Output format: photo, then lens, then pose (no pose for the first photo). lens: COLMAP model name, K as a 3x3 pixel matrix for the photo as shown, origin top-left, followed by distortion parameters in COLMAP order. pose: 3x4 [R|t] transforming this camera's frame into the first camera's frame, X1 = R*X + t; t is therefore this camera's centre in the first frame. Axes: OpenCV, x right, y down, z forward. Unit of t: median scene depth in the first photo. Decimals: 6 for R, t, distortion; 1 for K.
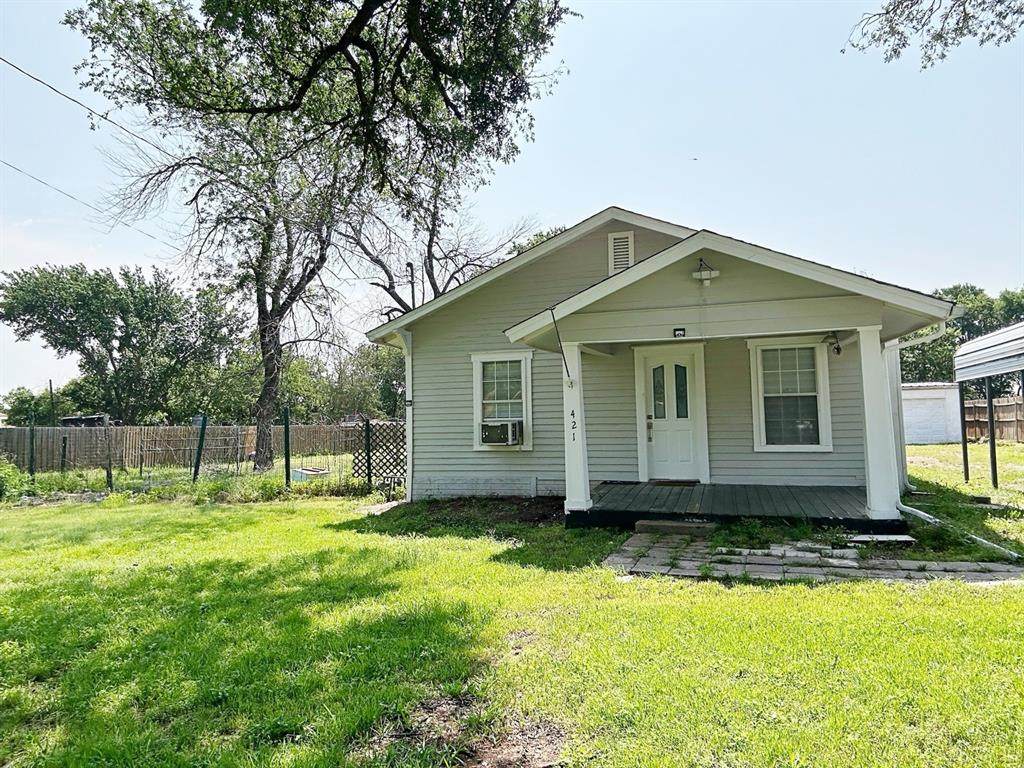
lens RADIAL K [[688.6, 0, 512.0], [0, 688.6, 384.0], [0, 0, 1]] dist [0.118247, -0.121143]
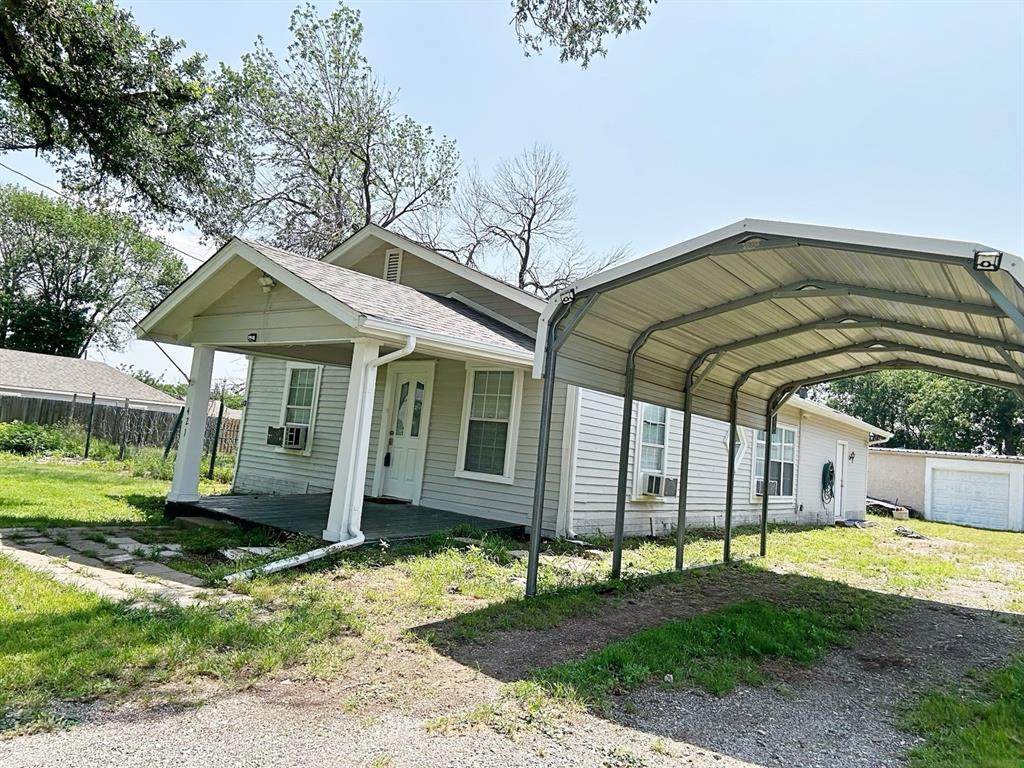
lens RADIAL K [[688.6, 0, 512.0], [0, 688.6, 384.0], [0, 0, 1]] dist [0.118247, -0.121143]
pose [[0.928951, 0.072079, -0.363119, 0.706845], [-0.089834, 0.995435, -0.032225, -0.005461], [0.359139, 0.062556, 0.931185, 0.135775]]
